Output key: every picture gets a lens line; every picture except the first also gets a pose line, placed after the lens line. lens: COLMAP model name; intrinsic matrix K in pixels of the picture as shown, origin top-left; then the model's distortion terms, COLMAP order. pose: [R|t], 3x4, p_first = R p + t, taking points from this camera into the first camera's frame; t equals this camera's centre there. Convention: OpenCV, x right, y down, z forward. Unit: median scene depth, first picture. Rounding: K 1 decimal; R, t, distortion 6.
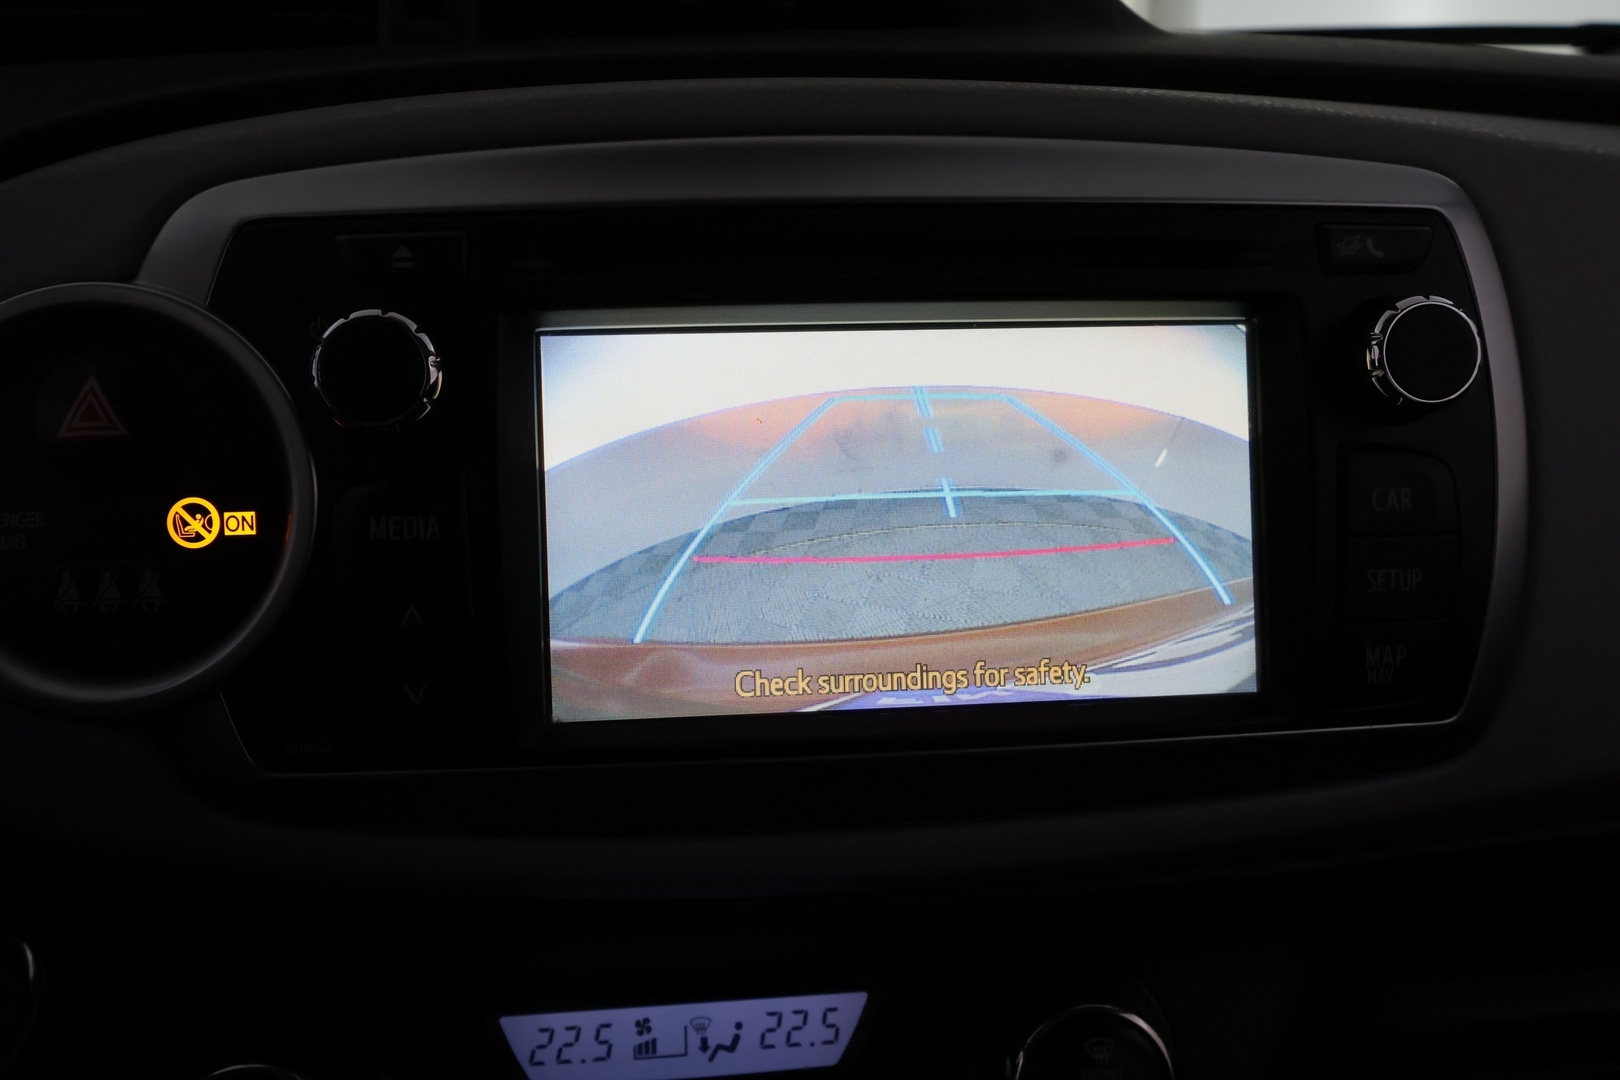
lens RADIAL K [[1191.1, 0, 812.8], [0, 1191.1, 538.7], [0, 0, 1]] dist [0.015051, -0.004471]
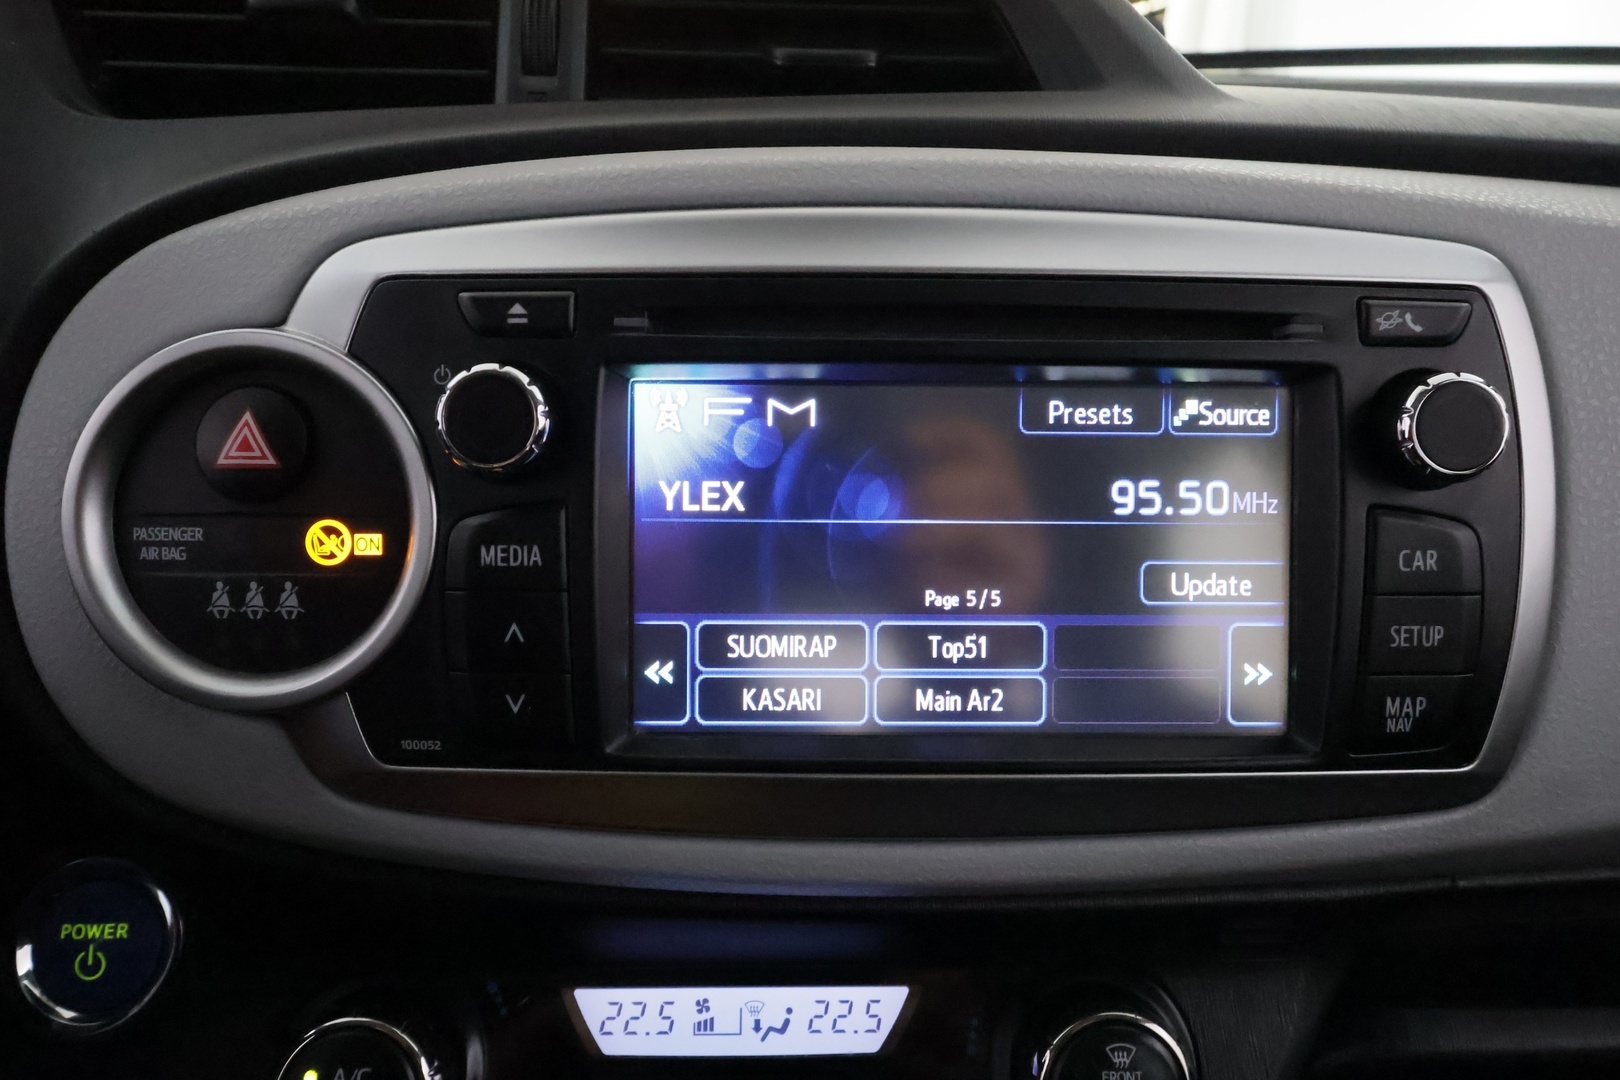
lens RADIAL K [[1191.1, 0, 807.7], [0, 1191.1, 539.3], [0, 0, 1]] dist [0.015051, -0.004471]
pose [[0.997403, 0.038780, -0.060699, 0.005014], [-0.037909, 0.999162, 0.015447, -0.046697], [0.061247, -0.013106, 0.998037, -0.096349]]
